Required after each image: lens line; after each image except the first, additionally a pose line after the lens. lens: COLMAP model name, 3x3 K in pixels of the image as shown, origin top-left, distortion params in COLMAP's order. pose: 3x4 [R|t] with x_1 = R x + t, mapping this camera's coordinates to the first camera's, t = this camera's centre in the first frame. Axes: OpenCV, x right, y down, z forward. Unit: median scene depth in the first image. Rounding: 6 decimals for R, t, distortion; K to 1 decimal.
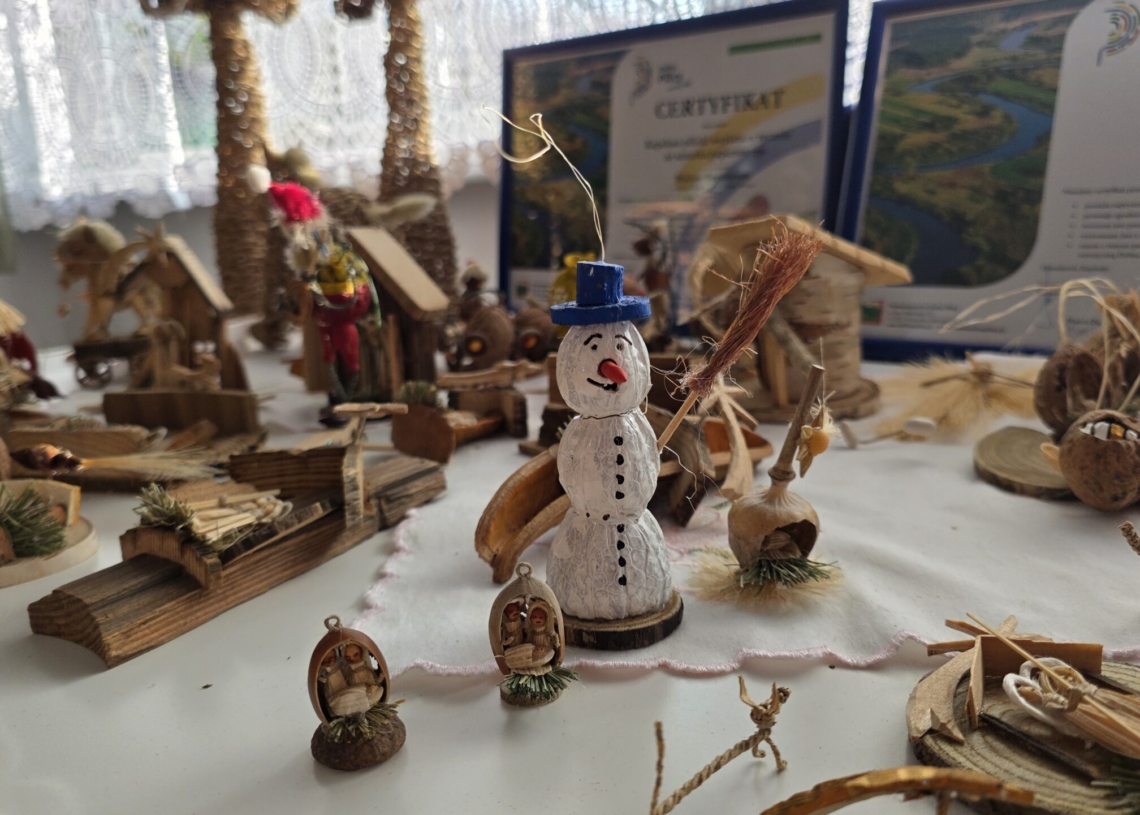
lens RADIAL K [[1212.9, 0, 570.0], [0, 1212.9, 407.5], [0, 0, 1]] dist [0.013595, -0.108391]
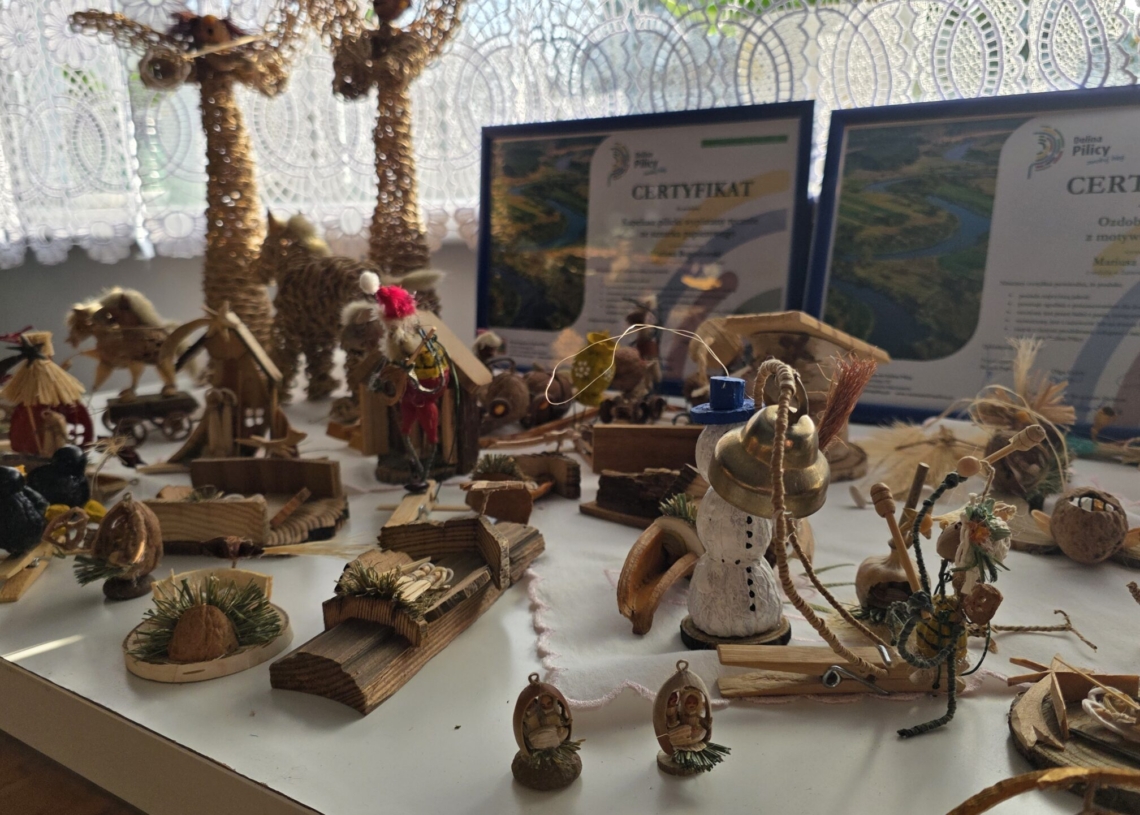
lens RADIAL K [[1212.9, 0, 570.0], [0, 1212.9, 407.5], [0, 0, 1]] dist [0.013595, -0.108391]
pose [[0.991818, -0.001828, 0.127645, -0.160543], [0.003072, 0.999950, -0.009553, -0.042624], [-0.127621, 0.009867, 0.991774, -0.128226]]
